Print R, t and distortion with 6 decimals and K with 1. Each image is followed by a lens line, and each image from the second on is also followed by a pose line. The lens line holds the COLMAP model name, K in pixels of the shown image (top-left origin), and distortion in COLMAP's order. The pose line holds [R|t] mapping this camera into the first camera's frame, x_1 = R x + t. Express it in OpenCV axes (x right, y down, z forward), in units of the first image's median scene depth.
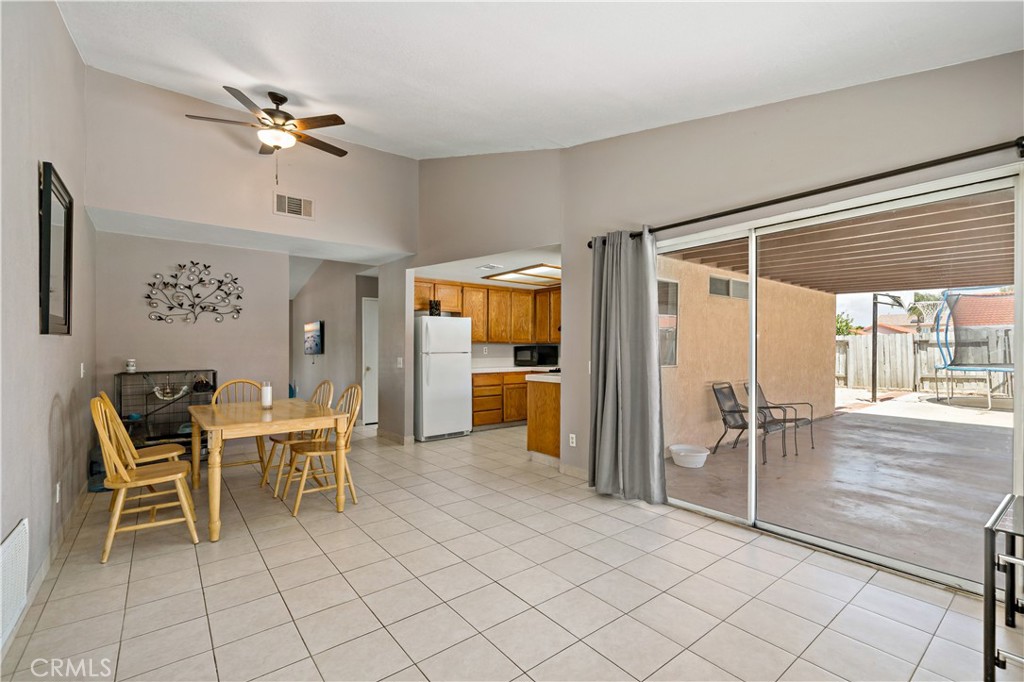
lens RADIAL K [[443.9, 0, 513.9], [0, 443.9, 345.0], [0, 0, 1]] dist [0.001584, 0.000207]
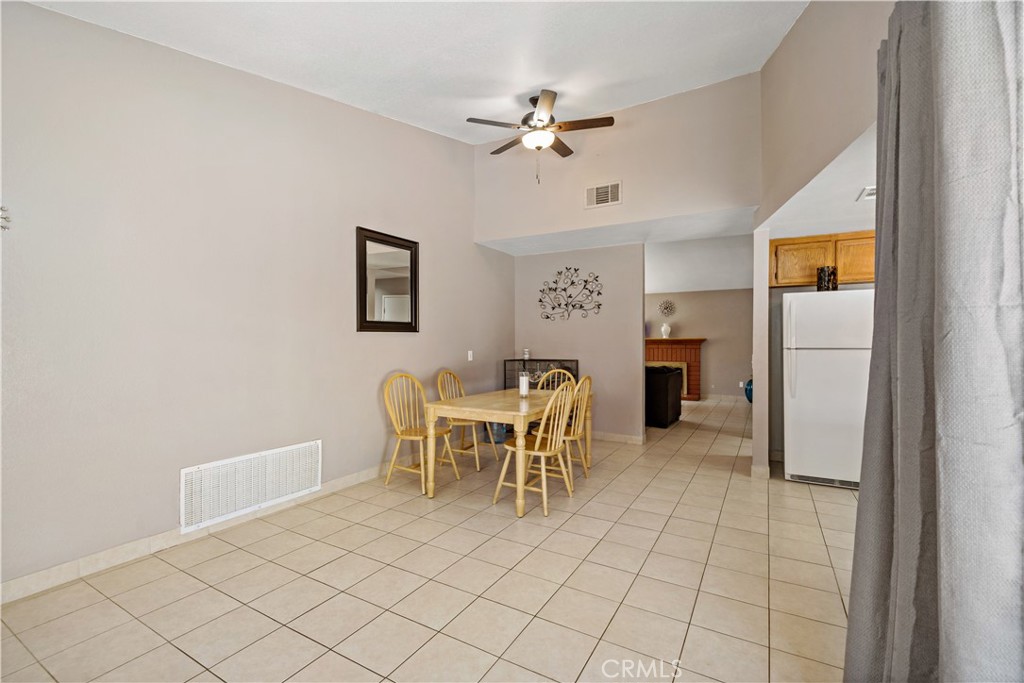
lens RADIAL K [[443.9, 0, 513.5], [0, 443.9, 337.7], [0, 0, 1]] dist [0.001584, 0.000207]
pose [[0.372604, -0.003557, -0.927984, 0.319344], [0.004352, 0.999988, -0.002086, 0.000590], [0.927980, -0.003262, 0.372615, 0.432059]]
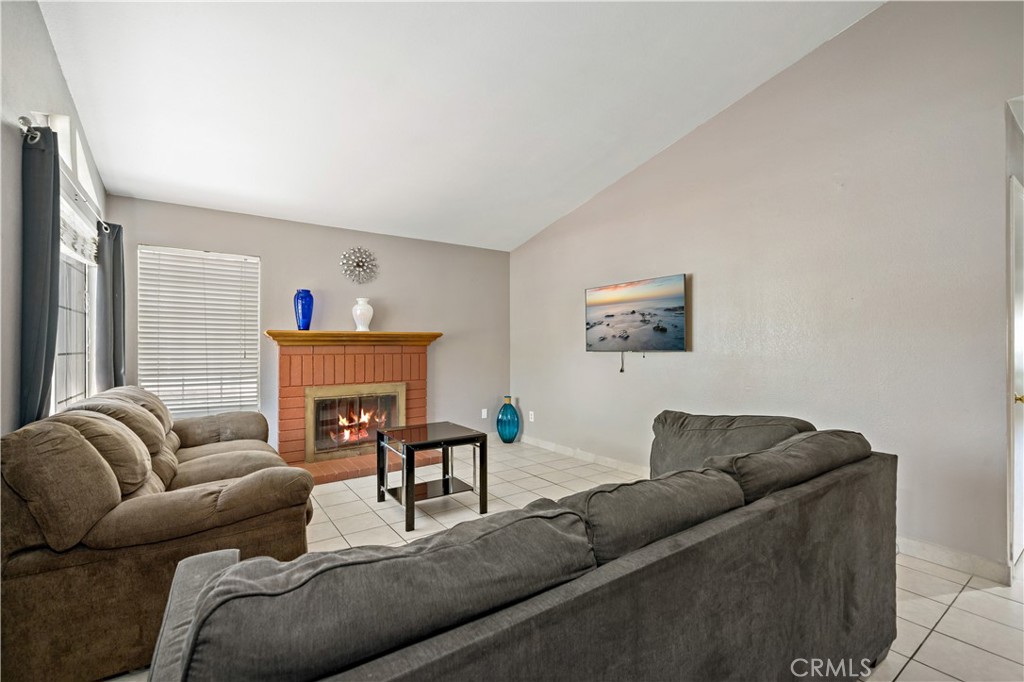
lens RADIAL K [[443.9, 0, 511.9], [0, 443.9, 344.3], [0, 0, 1]] dist [0.001584, 0.000207]
pose [[0.998722, -0.003740, -0.050402, -0.253358], [0.003613, 0.999990, -0.002597, 0.014650], [0.050411, 0.002411, 0.998726, 0.663602]]
